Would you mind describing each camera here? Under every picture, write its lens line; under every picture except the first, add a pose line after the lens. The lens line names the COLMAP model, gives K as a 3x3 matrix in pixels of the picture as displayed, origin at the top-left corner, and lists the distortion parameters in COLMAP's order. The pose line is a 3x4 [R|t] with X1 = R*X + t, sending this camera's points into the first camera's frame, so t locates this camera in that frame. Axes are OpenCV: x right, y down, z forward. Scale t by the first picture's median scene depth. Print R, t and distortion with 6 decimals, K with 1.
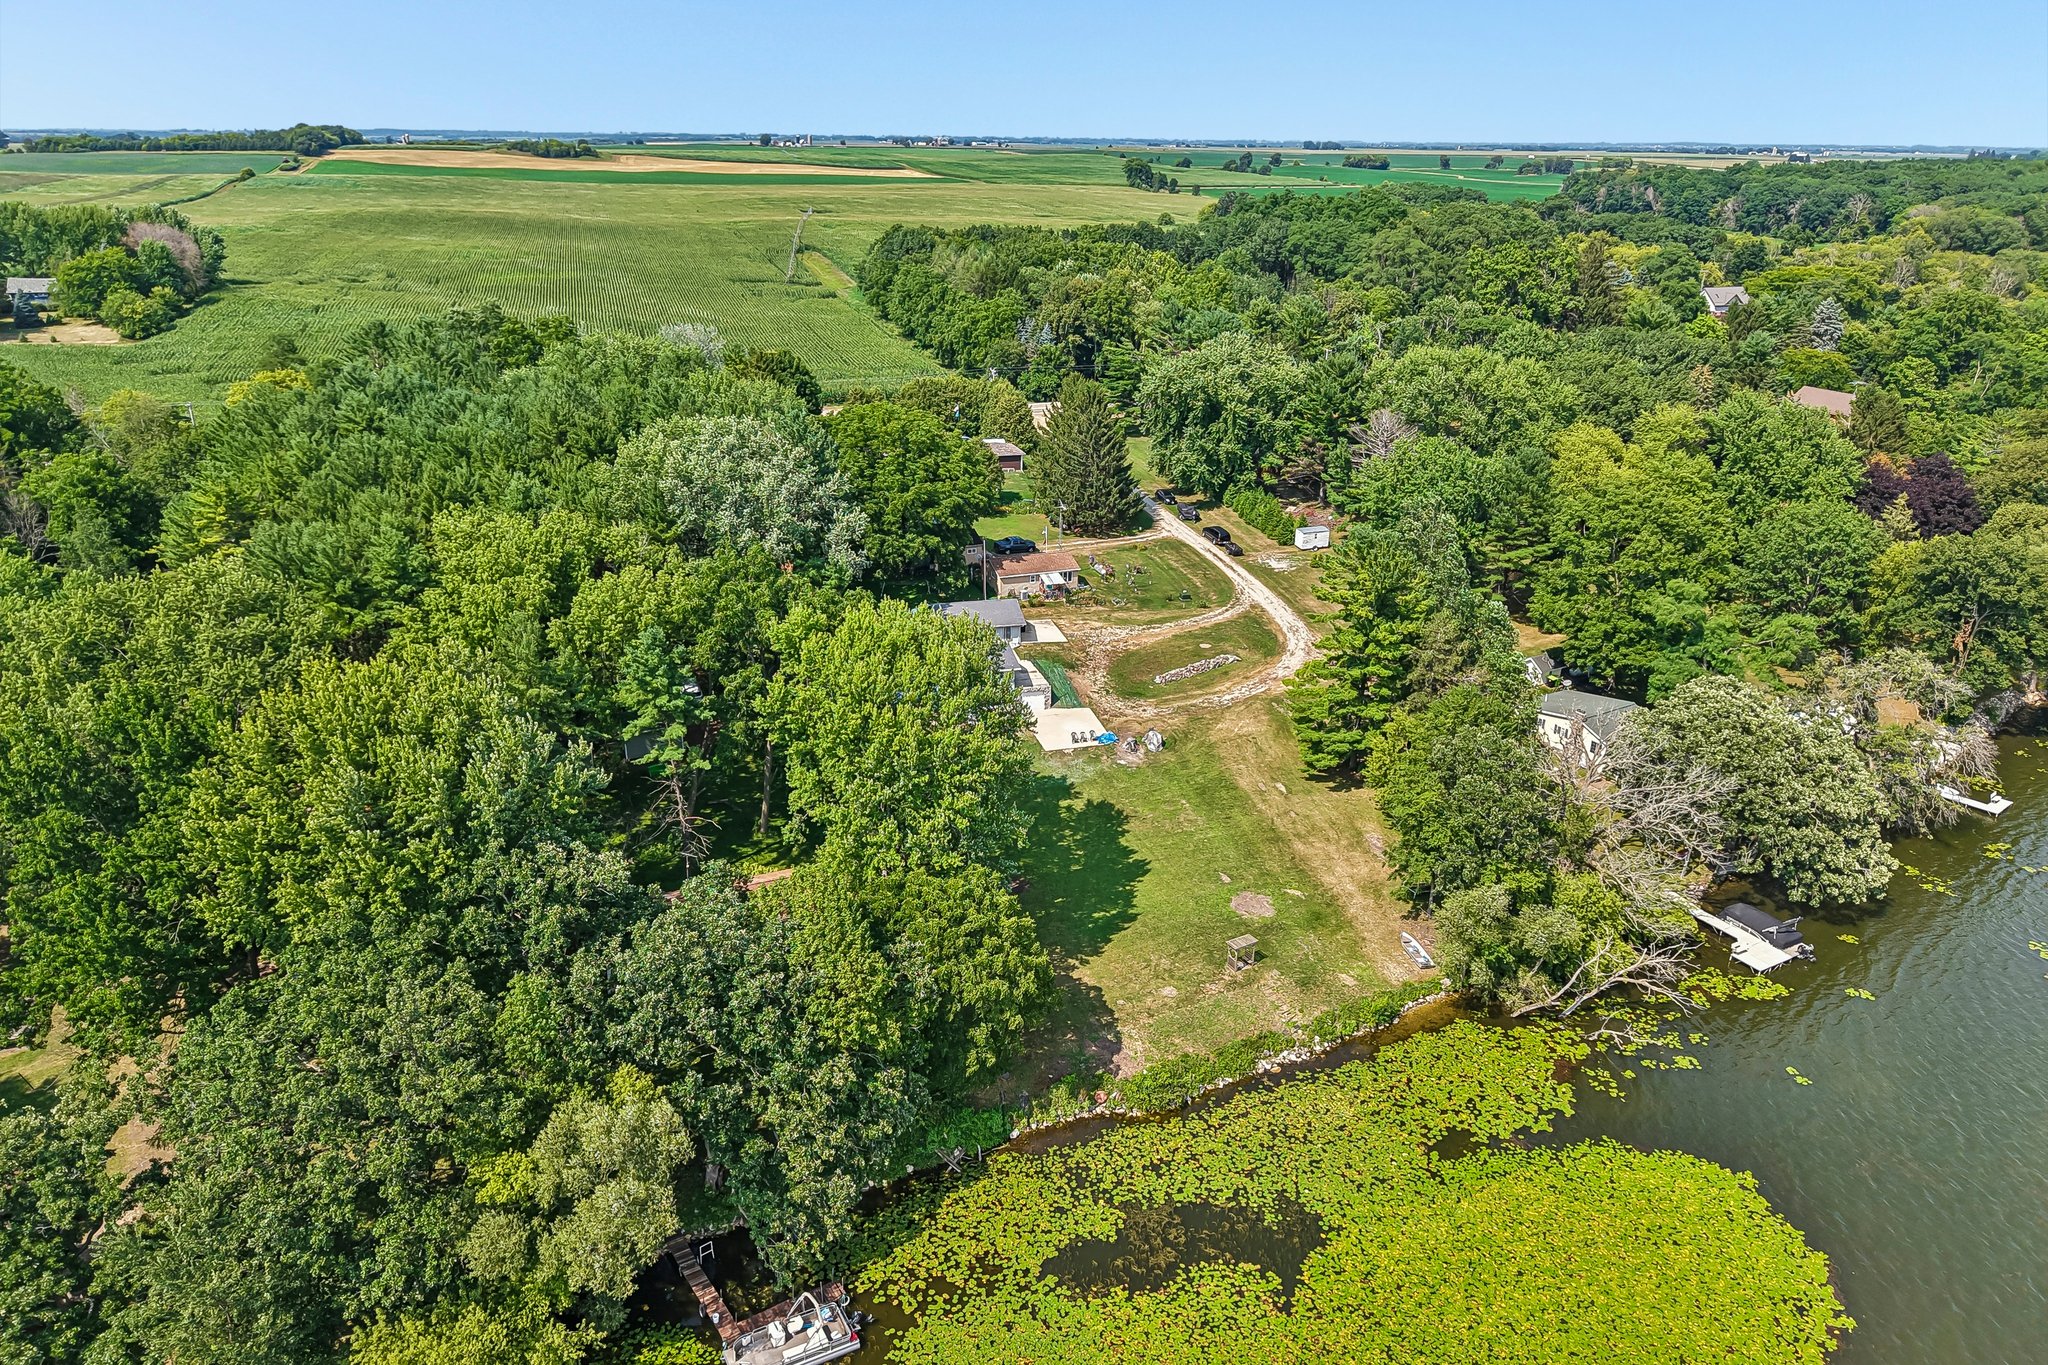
lens RADIAL K [[1354.3, 0, 1018.3], [0, 1354.3, 681.9], [0, 0, 1]] dist [0.018525, -0.016868]
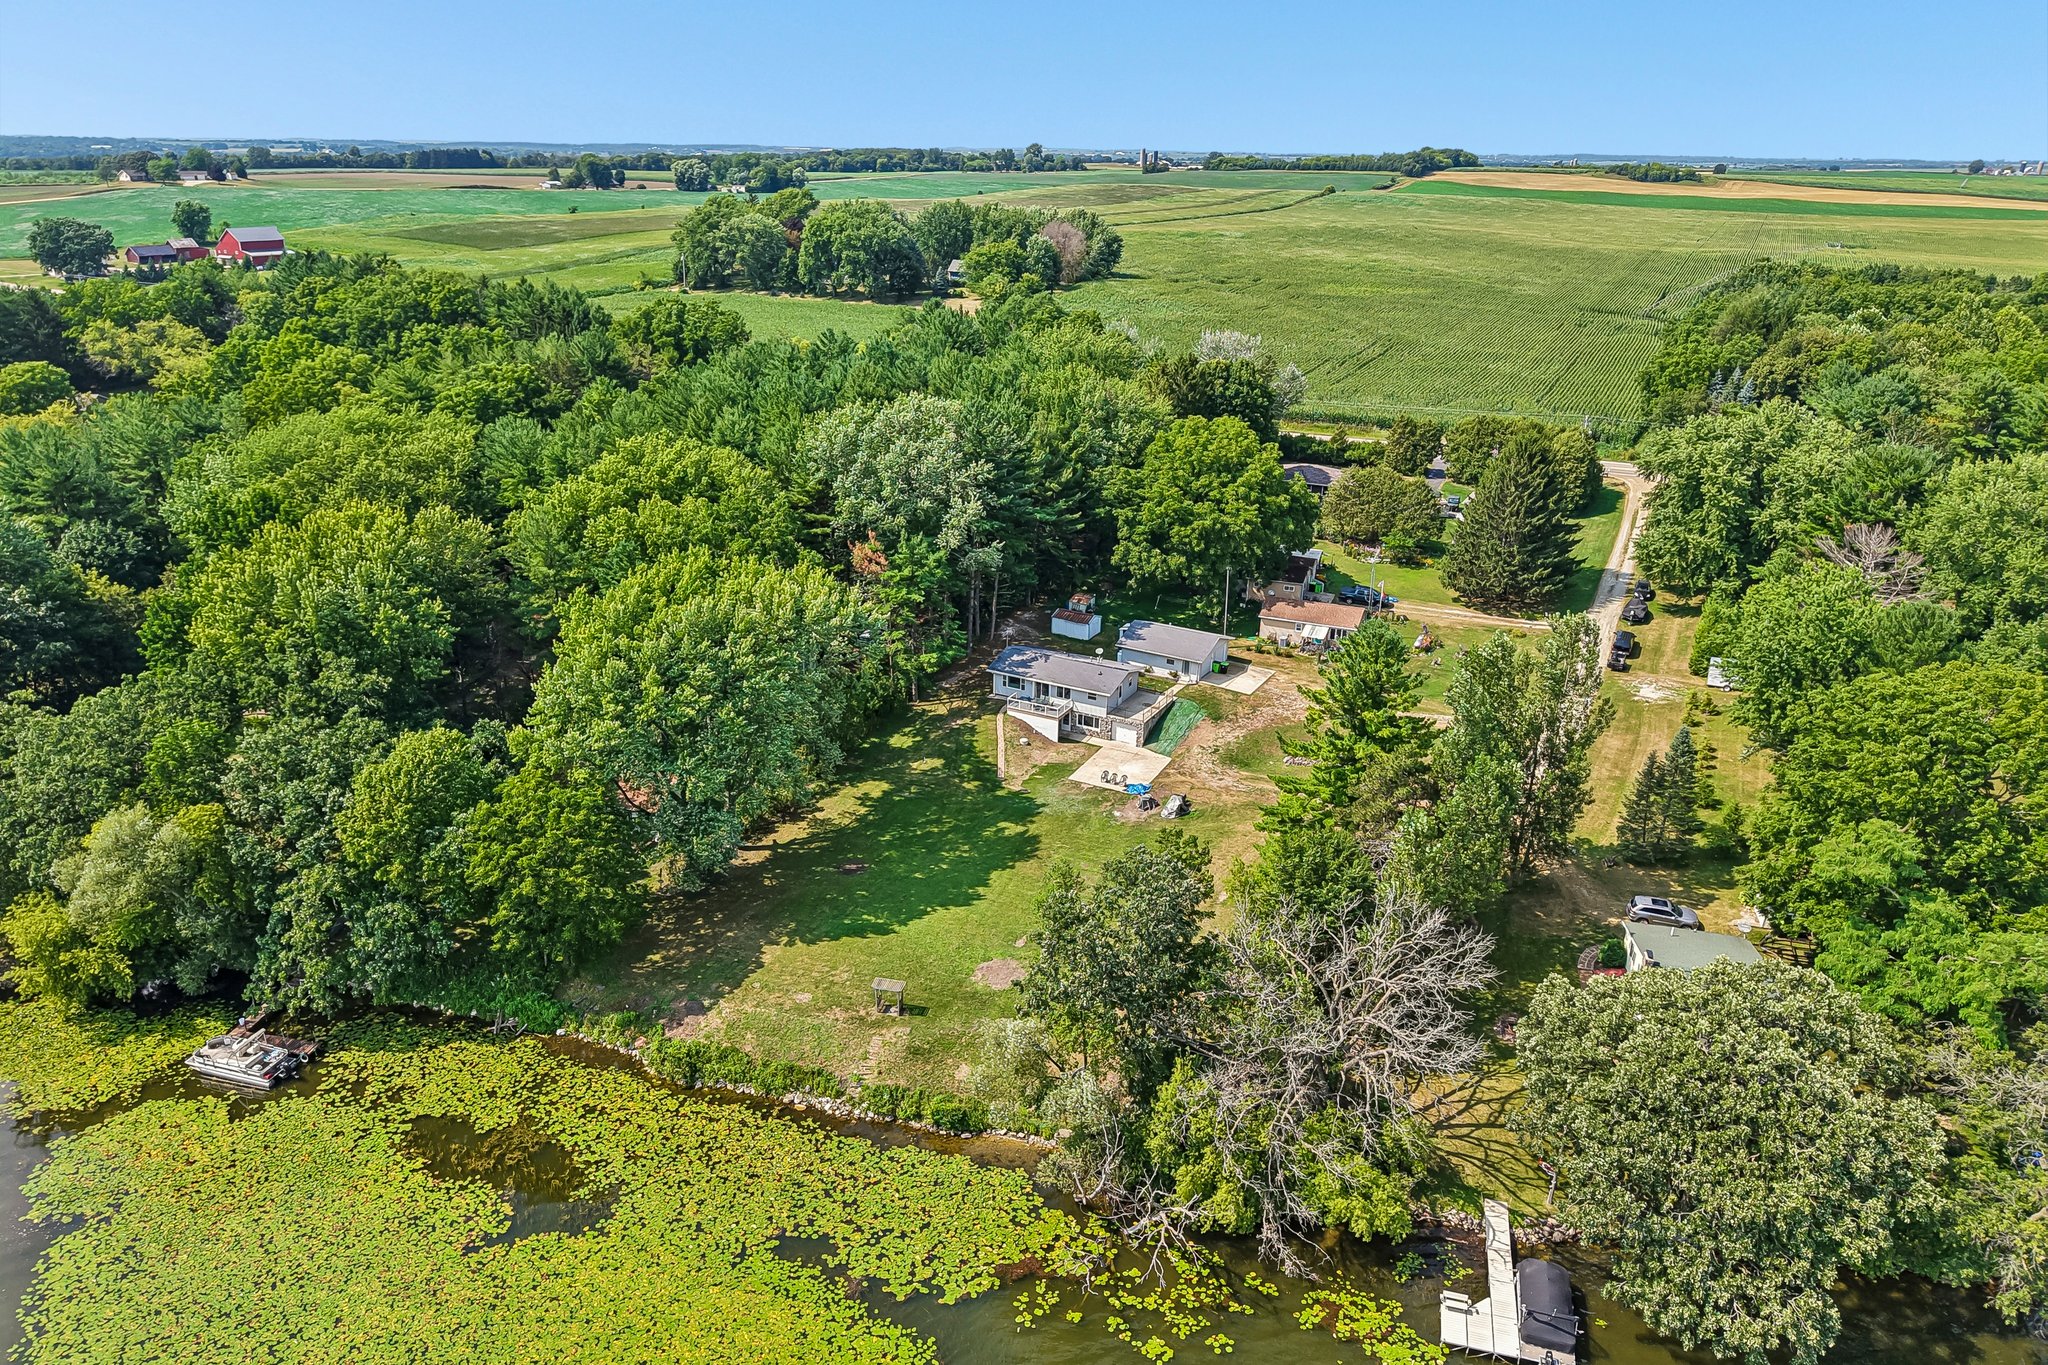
lens RADIAL K [[1354.3, 0, 1018.0], [0, 1354.3, 683.0], [0, 0, 1]] dist [0.018525, -0.016868]
pose [[0.723061, 0.255620, -0.641749, 0.689048], [-0.265311, 0.960526, 0.083667, -0.098616], [0.637804, 0.109767, 0.762337, 0.281175]]
